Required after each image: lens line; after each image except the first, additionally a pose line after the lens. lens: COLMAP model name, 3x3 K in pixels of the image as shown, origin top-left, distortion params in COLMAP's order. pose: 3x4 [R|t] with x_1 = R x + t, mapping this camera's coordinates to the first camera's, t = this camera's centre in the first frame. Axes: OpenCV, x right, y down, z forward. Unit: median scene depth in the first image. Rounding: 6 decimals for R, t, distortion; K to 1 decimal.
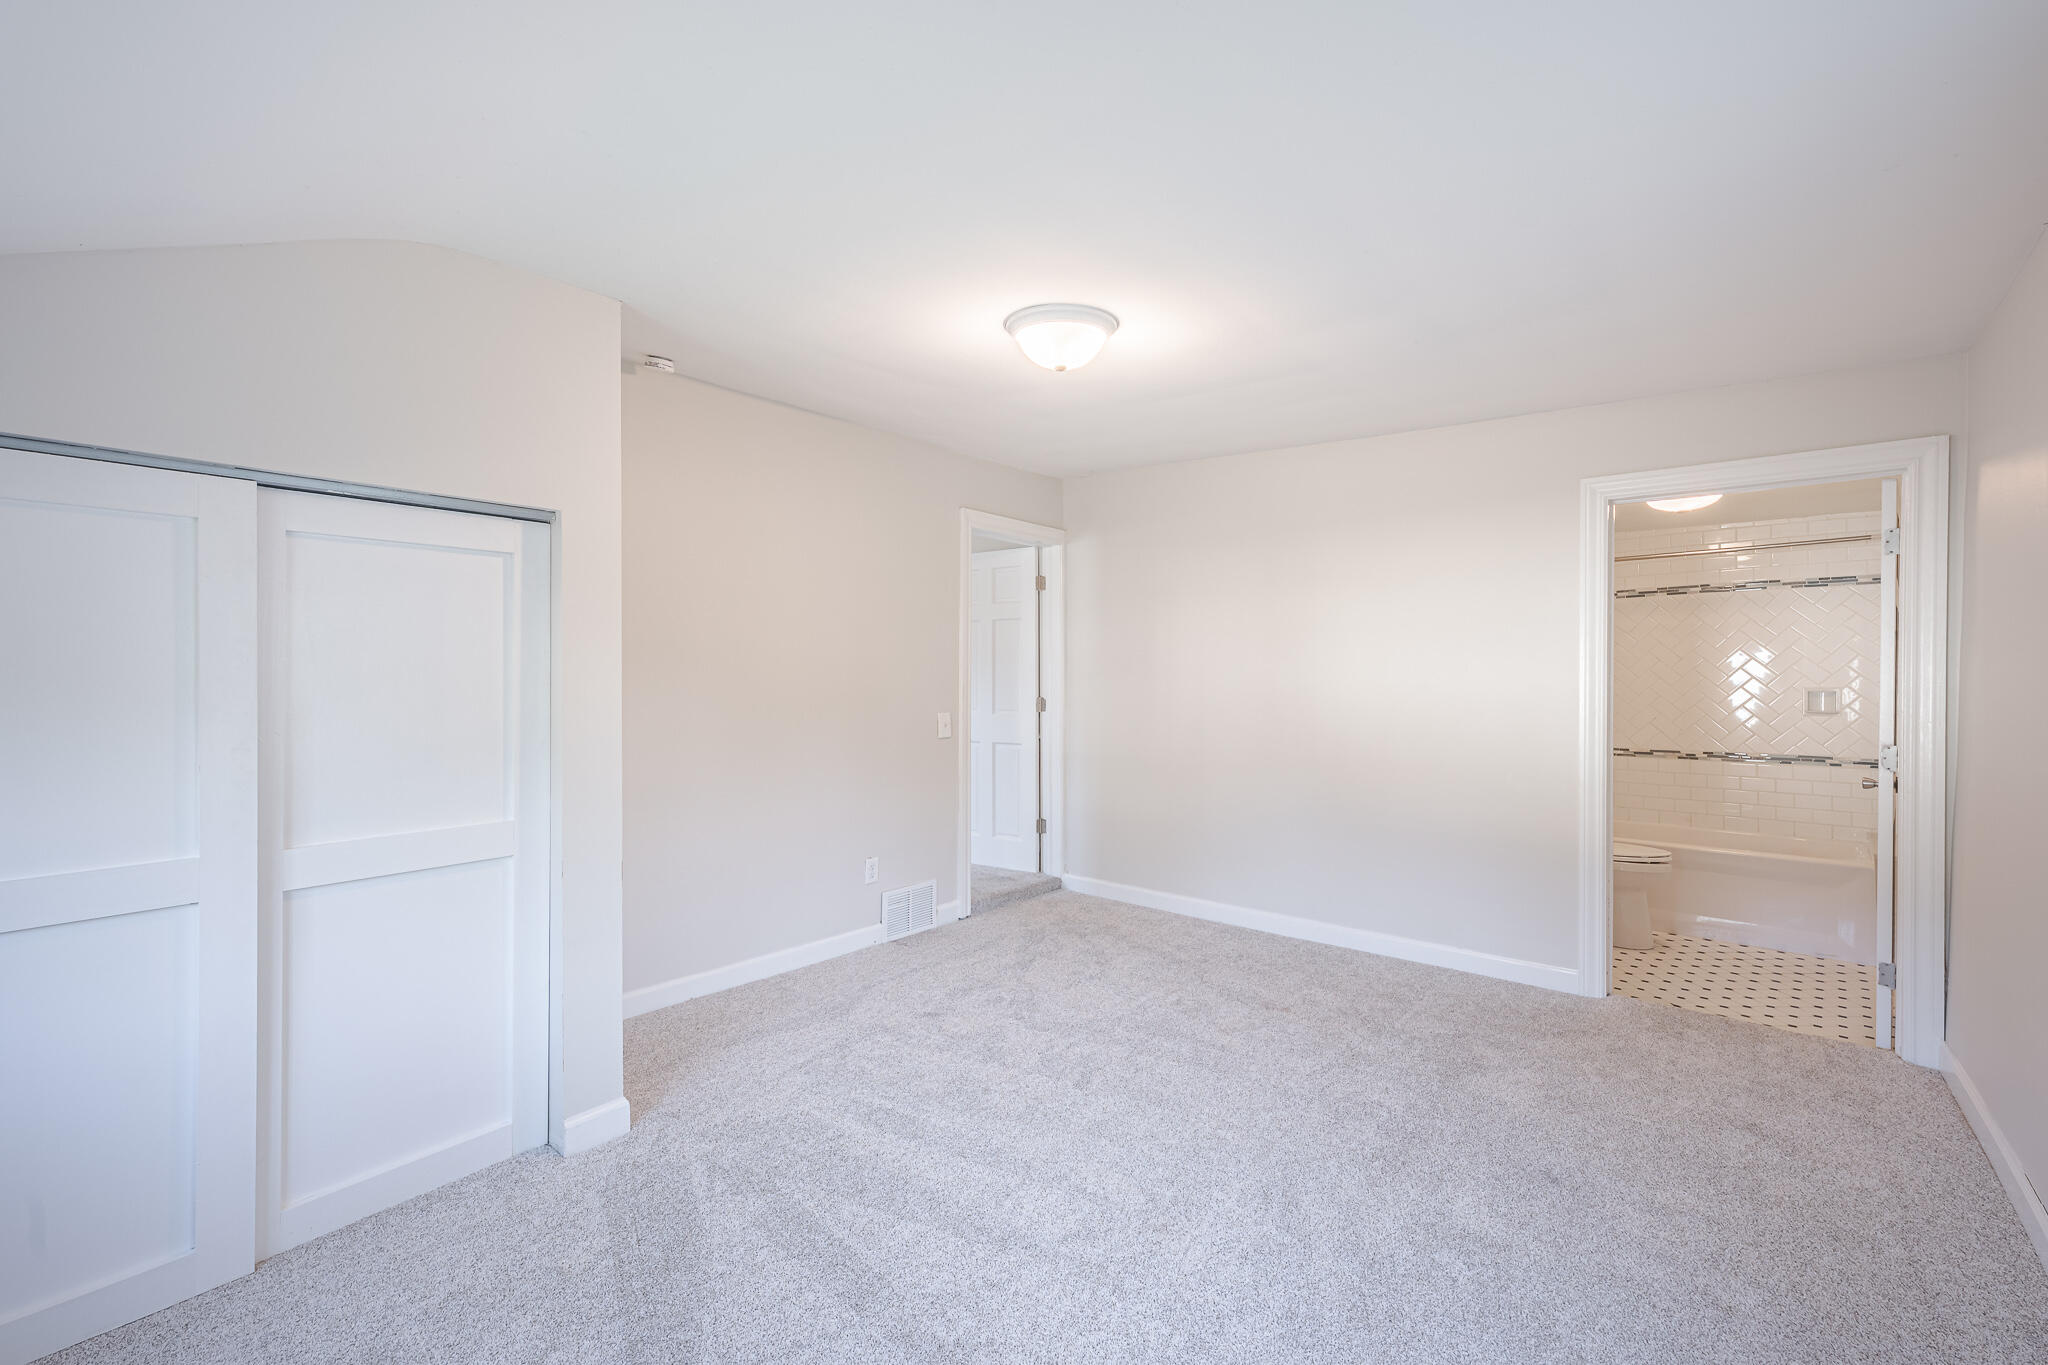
lens RADIAL K [[840.3, 0, 1026.6], [0, 840.3, 676.8], [0, 0, 1]] dist [0.003942, 0.000001]
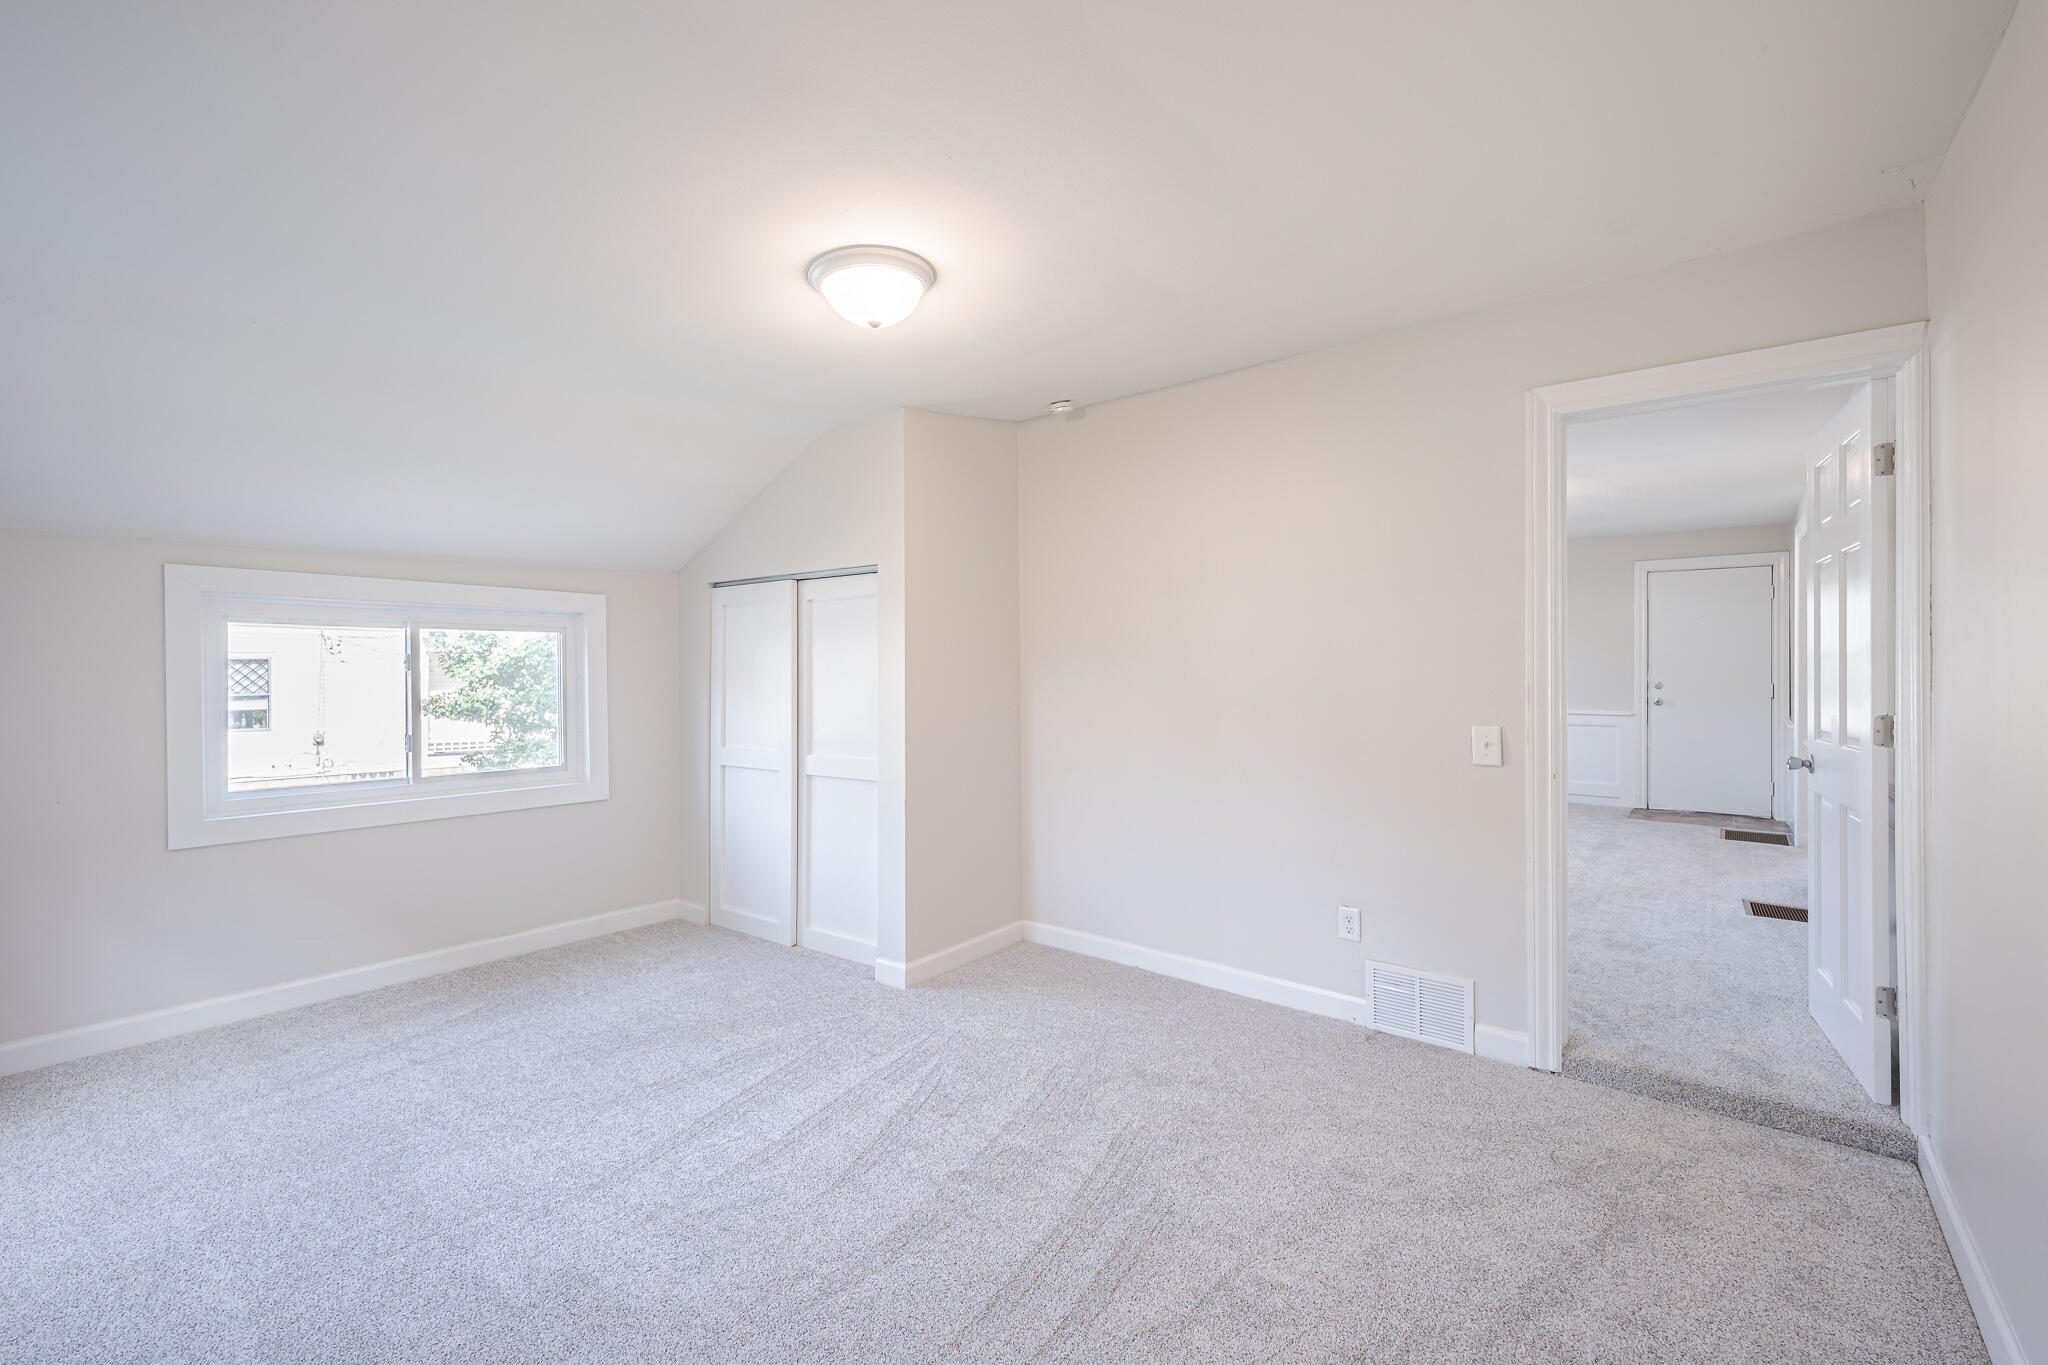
lens RADIAL K [[840.3, 0, 1022.5], [0, 840.3, 677.6], [0, 0, 1]] dist [0.003942, 0.000001]
pose [[0.054776, 0.002354, -0.998496, 0.694201], [-0.001171, 0.999997, 0.002293, 0.006858], [0.998498, 0.001044, 0.054778, 0.814697]]
